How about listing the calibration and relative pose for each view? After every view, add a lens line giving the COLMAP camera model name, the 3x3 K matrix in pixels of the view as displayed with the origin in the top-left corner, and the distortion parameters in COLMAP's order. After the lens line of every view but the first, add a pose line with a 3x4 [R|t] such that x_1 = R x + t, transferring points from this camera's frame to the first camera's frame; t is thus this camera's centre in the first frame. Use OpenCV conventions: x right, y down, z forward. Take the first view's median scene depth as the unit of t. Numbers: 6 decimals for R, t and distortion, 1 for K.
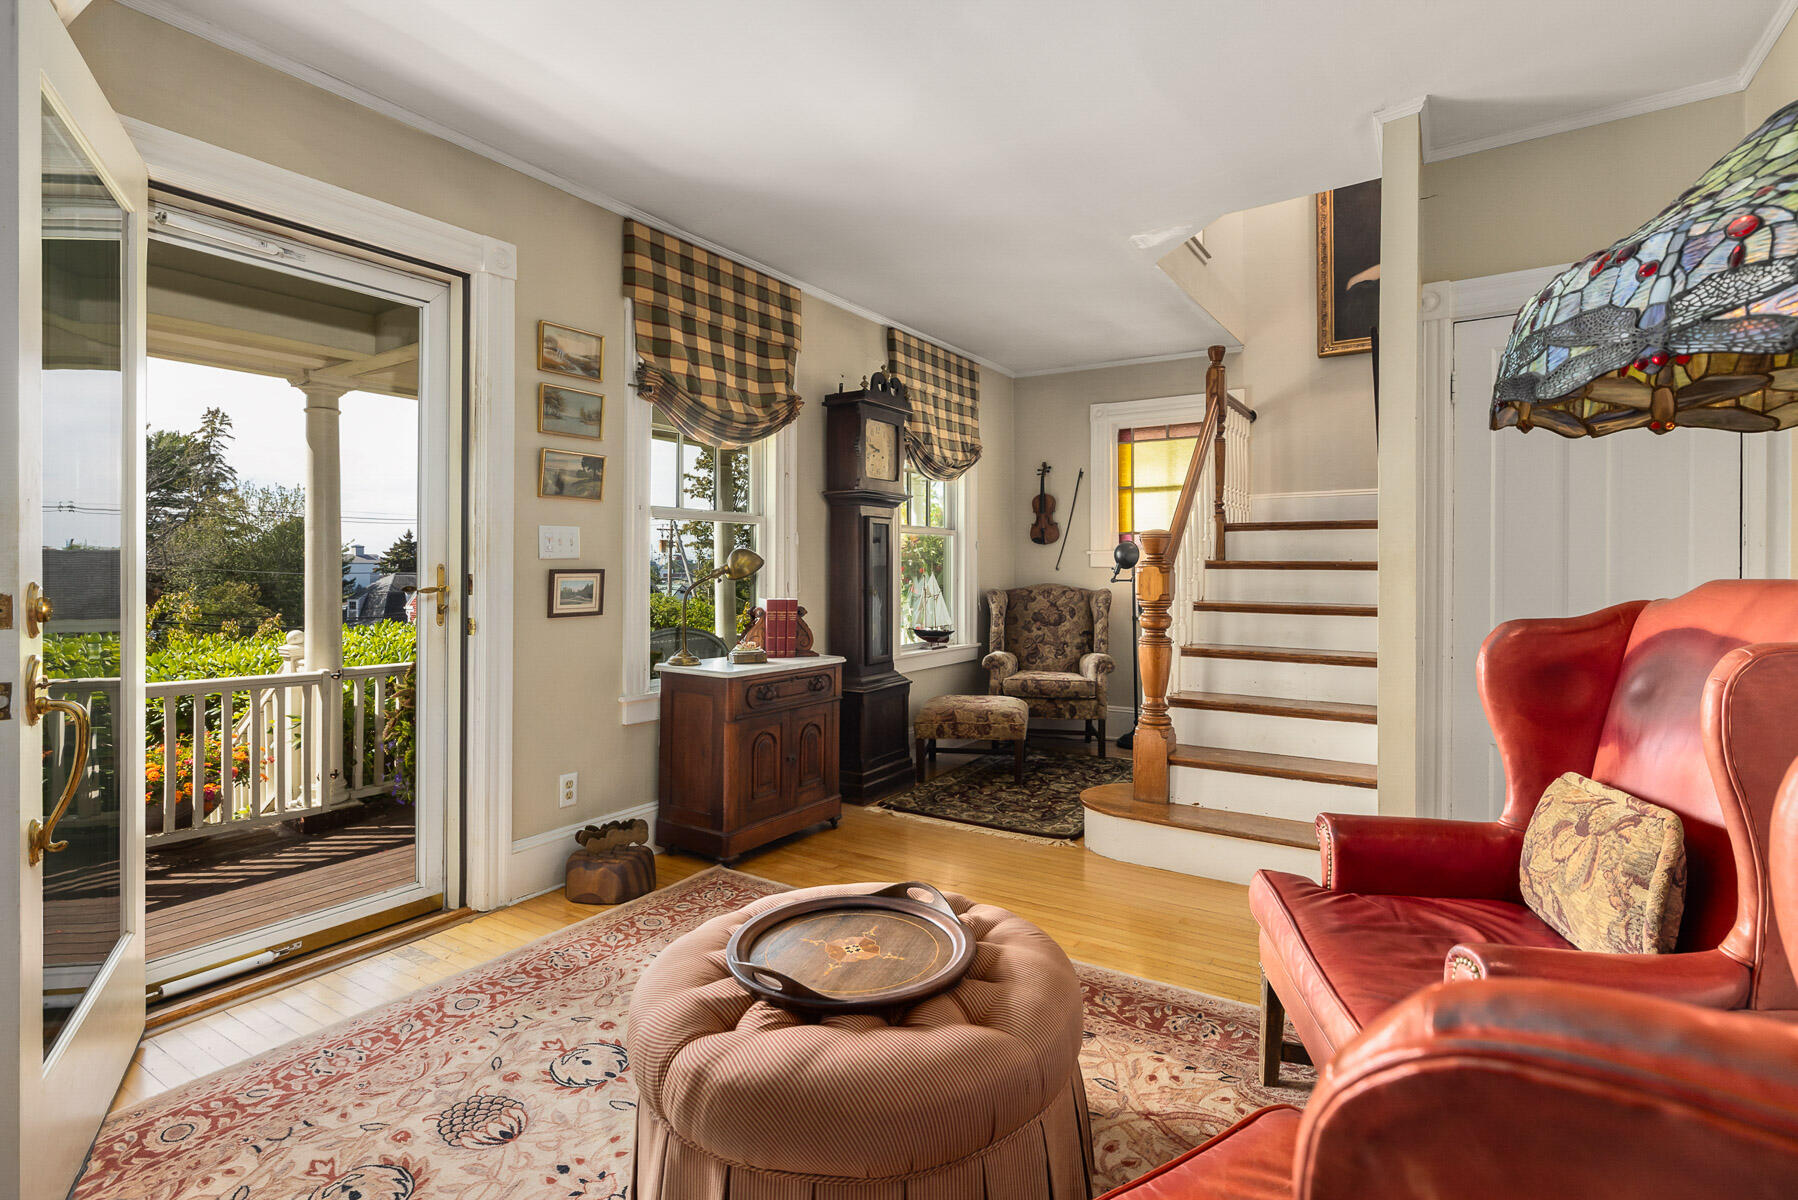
lens RADIAL K [[863.0, 0, 896.9], [0, 863.0, 591.6], [0, 0, 1]] dist [-0.000753, 0.000447]
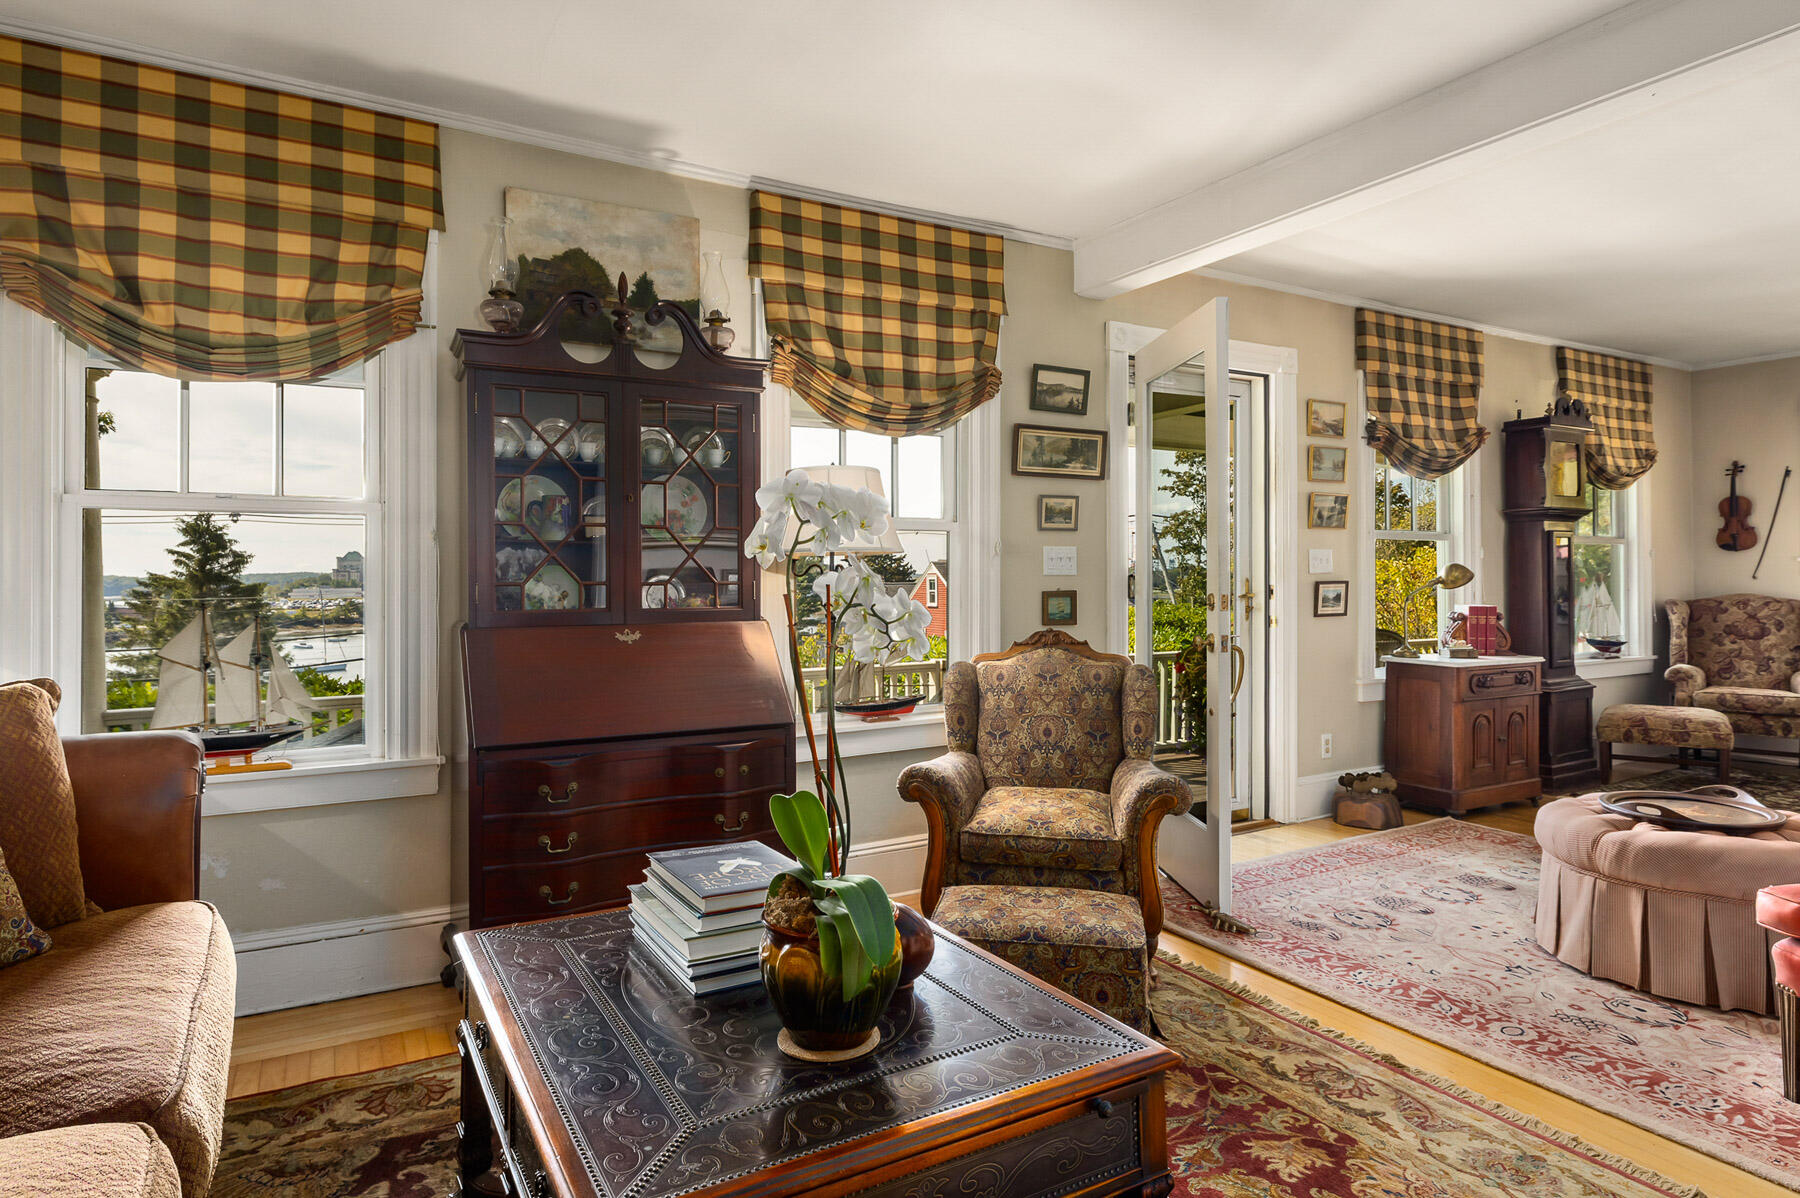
lens RADIAL K [[1021.0, 0, 904.0], [0, 1021.0, 582.1], [0, 0, 1]] dist [0.004725, -0.001616]
pose [[0.893433, -0.002682, -0.449188, -0.202478], [-0.007061, 0.999775, -0.020012, 0.009663], [0.449140, 0.021051, 0.893213, -0.567094]]
